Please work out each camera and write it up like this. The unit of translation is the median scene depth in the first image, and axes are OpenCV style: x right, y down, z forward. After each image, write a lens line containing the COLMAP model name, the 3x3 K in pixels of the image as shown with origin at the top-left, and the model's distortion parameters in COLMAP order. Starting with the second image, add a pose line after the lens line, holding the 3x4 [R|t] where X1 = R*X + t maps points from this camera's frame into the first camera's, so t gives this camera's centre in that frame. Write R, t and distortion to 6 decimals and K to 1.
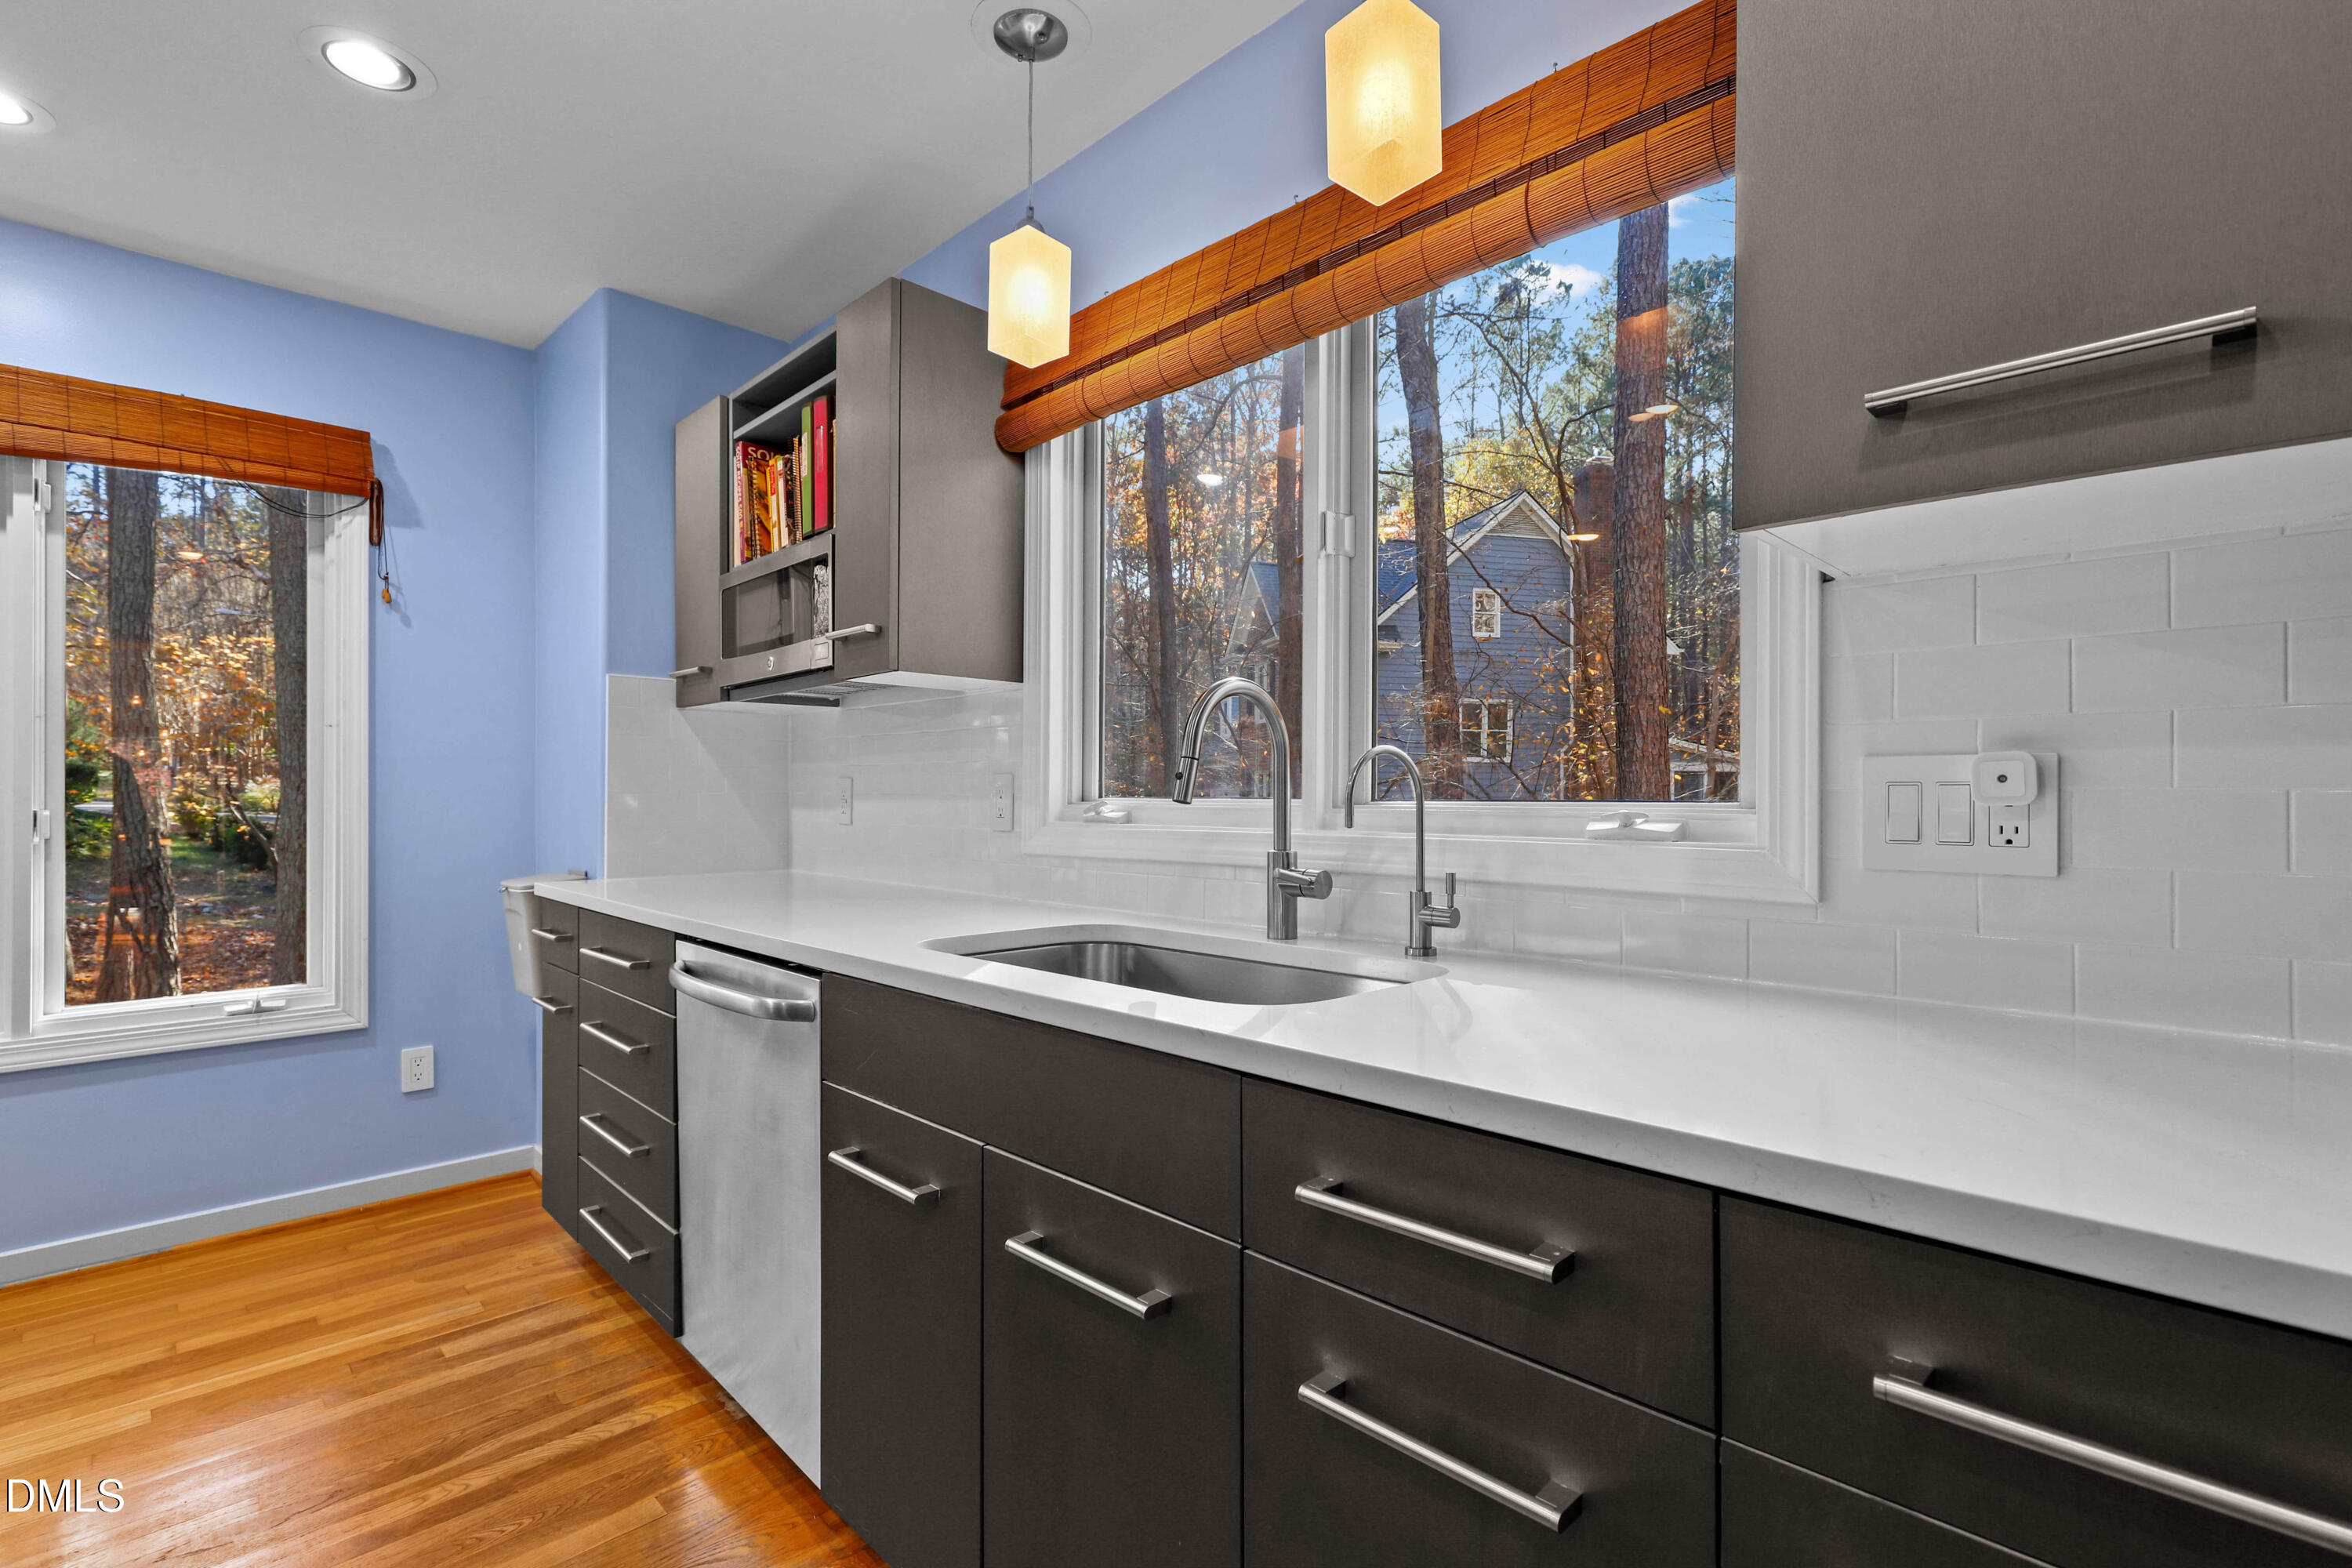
lens RADIAL K [[1075.7, 0, 1178.6], [0, 1075.7, 794.6], [0, 0, 1]] dist [-0.000250, 0.000710]
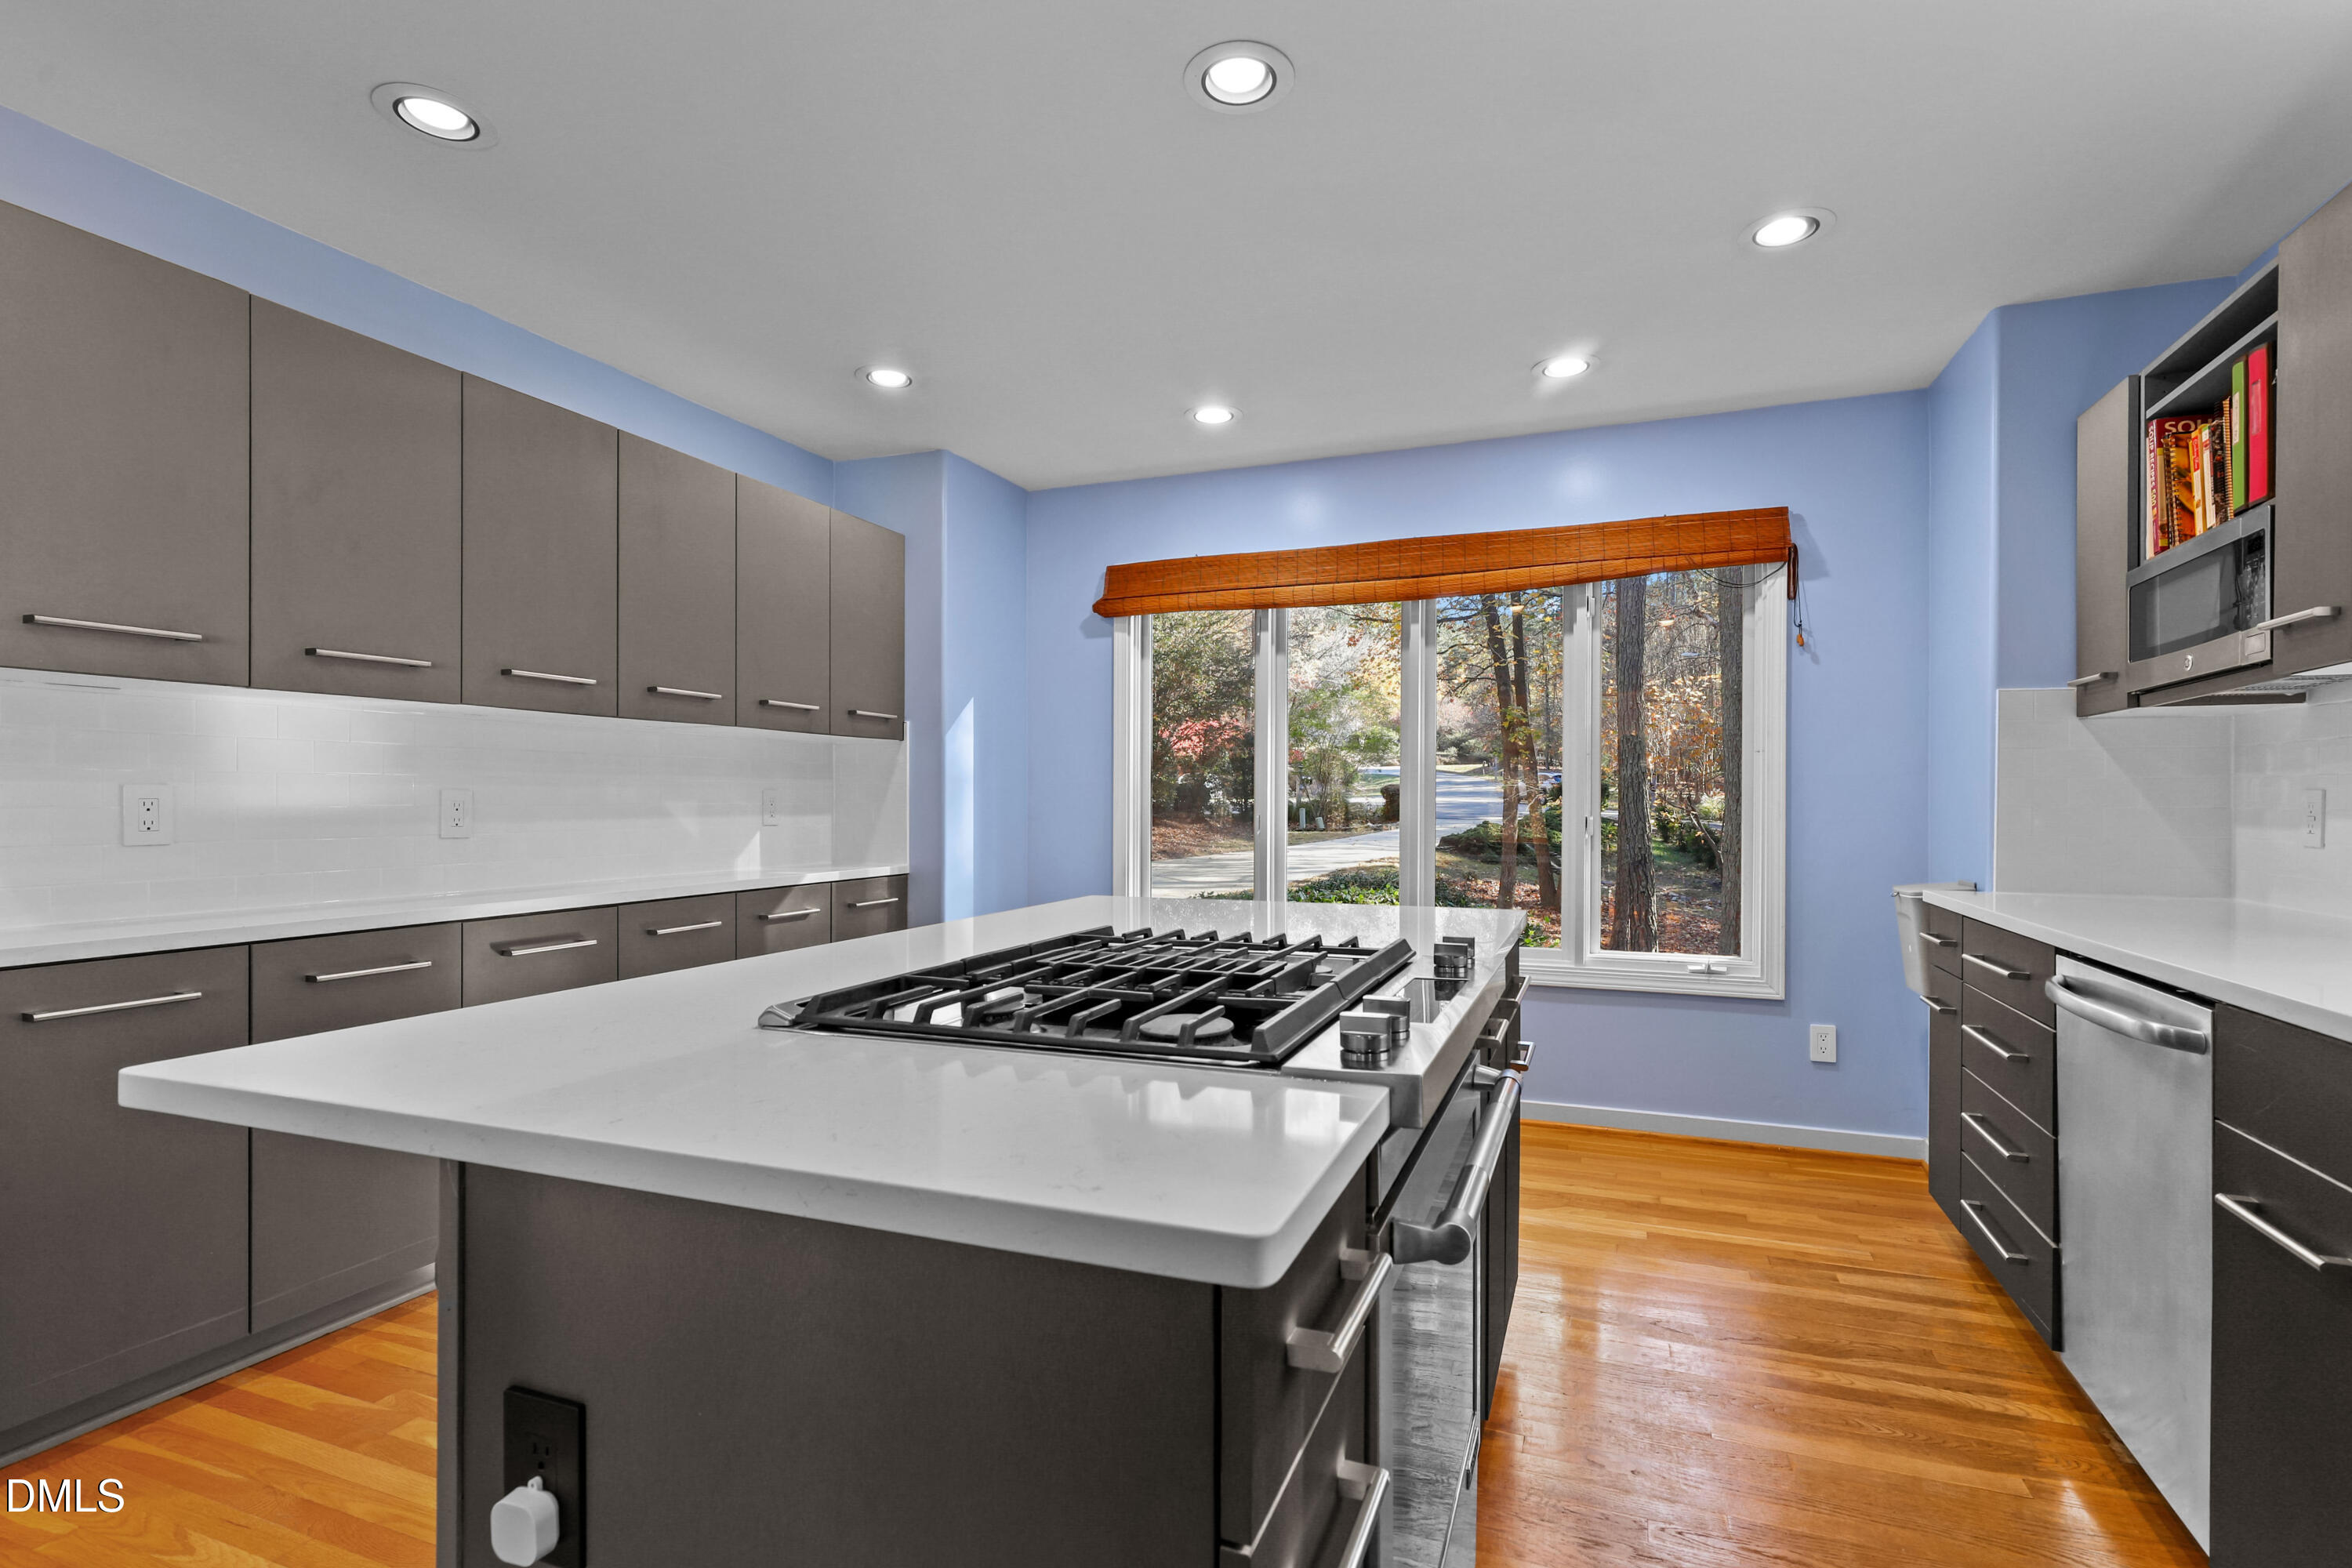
lens RADIAL K [[1087.2, 0, 1219.5], [0, 1087.2, 801.4], [0, 0, 1]] dist [-0.000957, -0.000289]
pose [[0.425778, 0.000349, -0.904827, 0.095758], [-0.004604, 0.999988, -0.001781, -0.001714], [0.904816, 0.004924, 0.425775, -0.112907]]
